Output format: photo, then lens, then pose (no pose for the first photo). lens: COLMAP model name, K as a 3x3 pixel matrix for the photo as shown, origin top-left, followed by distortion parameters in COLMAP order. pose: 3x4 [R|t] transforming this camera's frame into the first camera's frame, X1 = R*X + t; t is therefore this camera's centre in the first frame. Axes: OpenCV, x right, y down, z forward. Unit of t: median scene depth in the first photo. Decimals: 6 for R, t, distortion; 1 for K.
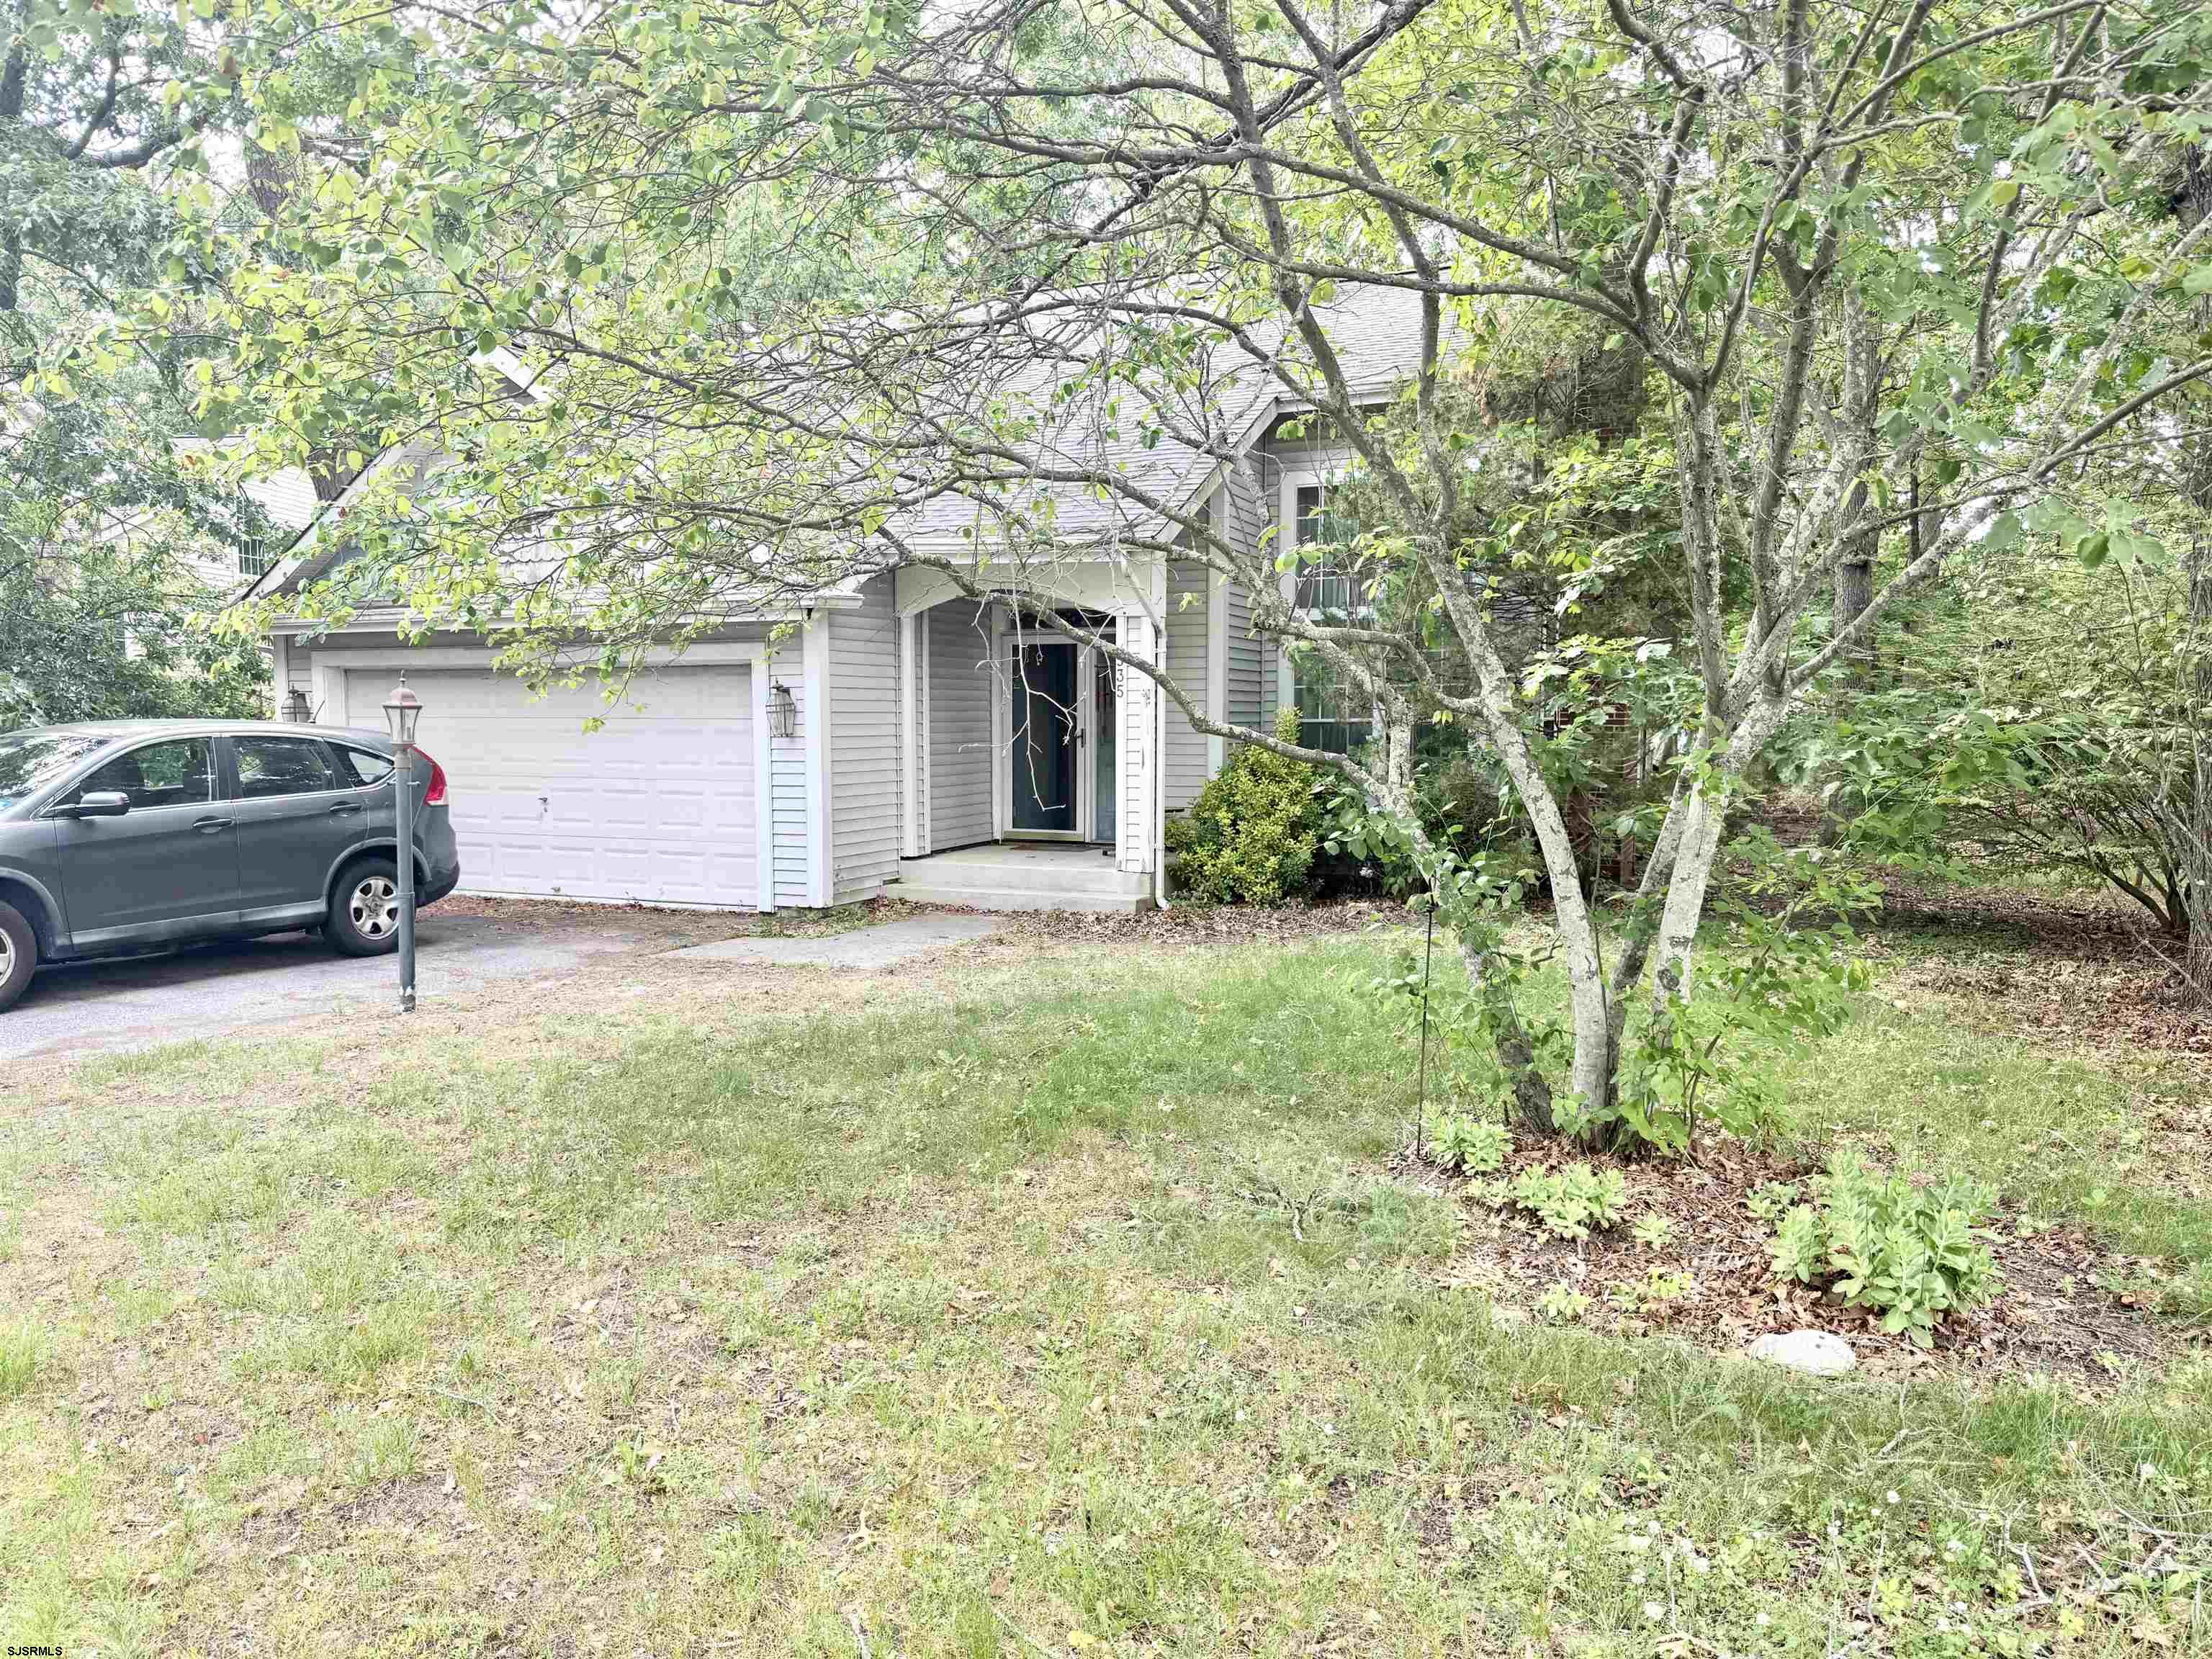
lens RADIAL K [[1568.7, 0, 1079.1], [0, 1568.7, 831.9], [0, 0, 1]] dist [0.040318, -0.051869]
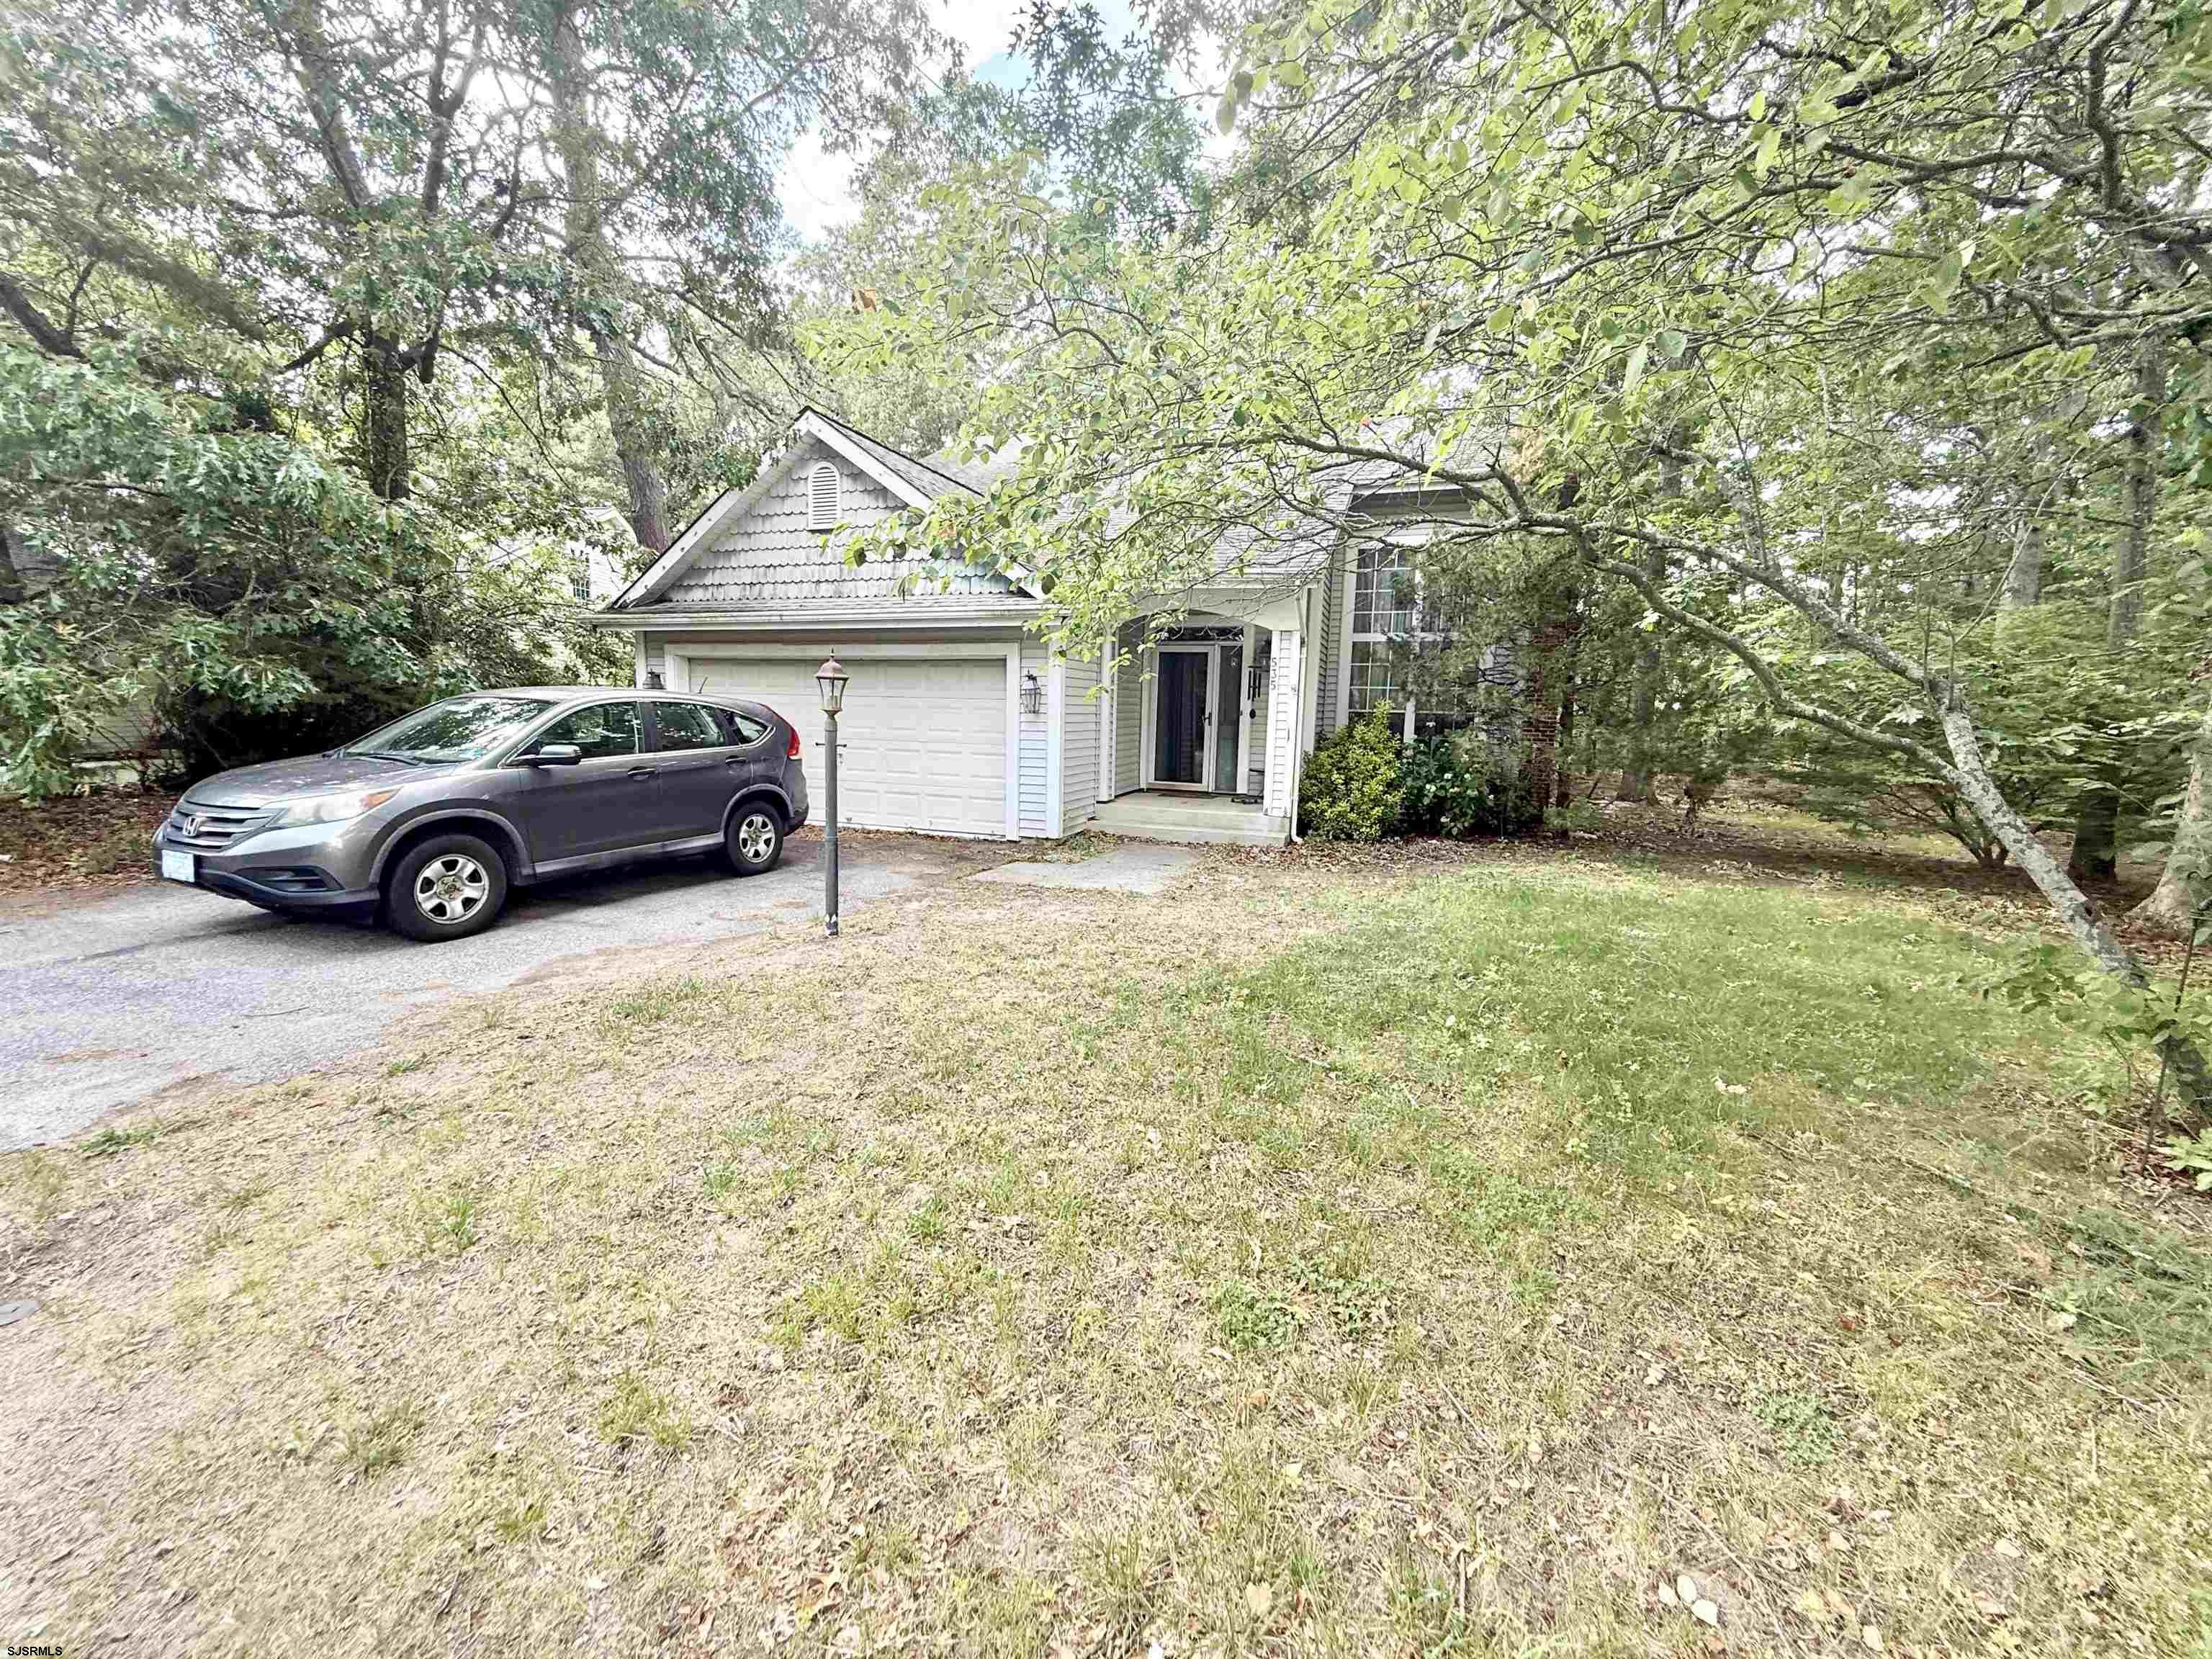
lens RADIAL K [[884.6, 0, 1096.6], [0, 884.6, 833.9], [0, 0, 1]] dist [0.001145, 0.000088]
pose [[0.997470, 0.015756, 0.069315, -0.785959], [-0.020348, 0.997609, 0.066041, -0.033214], [-0.068109, -0.067285, 0.995406, 0.930590]]
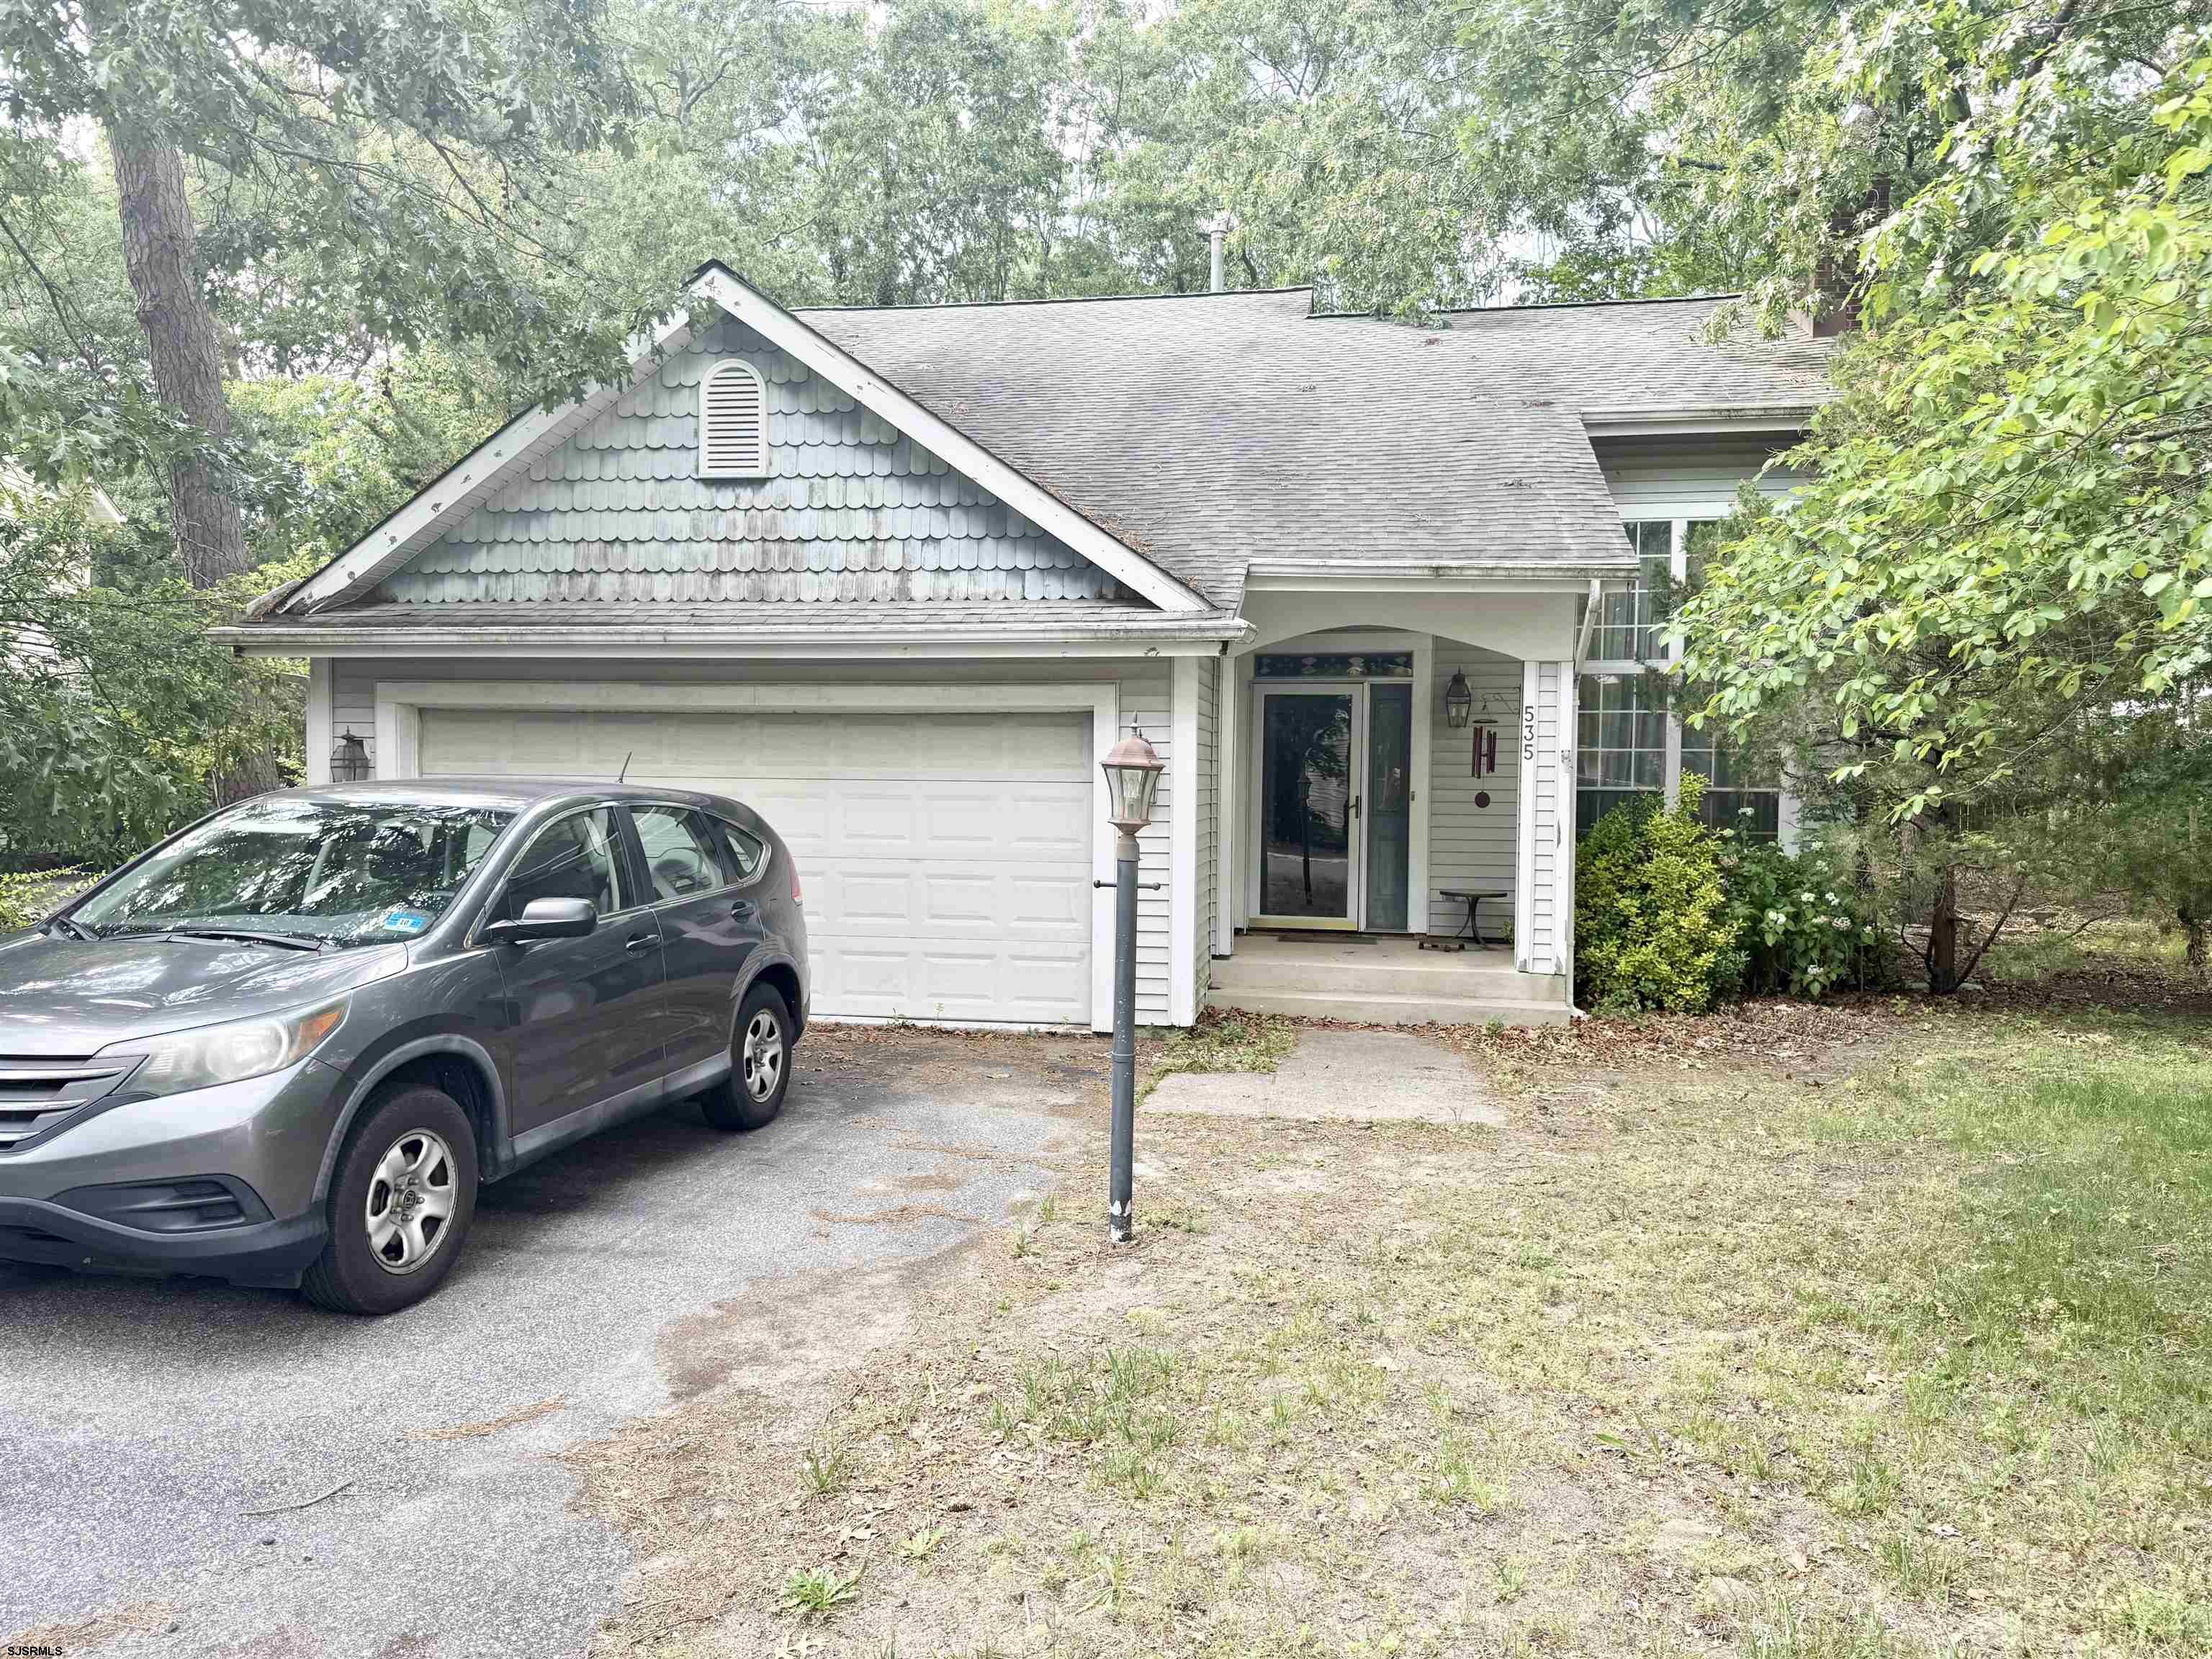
lens RADIAL K [[1550.1, 0, 1101.4], [0, 1550.1, 839.8], [0, 0, 1]] dist [0.121266, -0.192753]
pose [[0.969383, 0.002154, 0.245543, -1.699097], [0.006216, 0.999426, -0.033305, -0.080066], [-0.245473, 0.033812, 0.968813, 1.101126]]
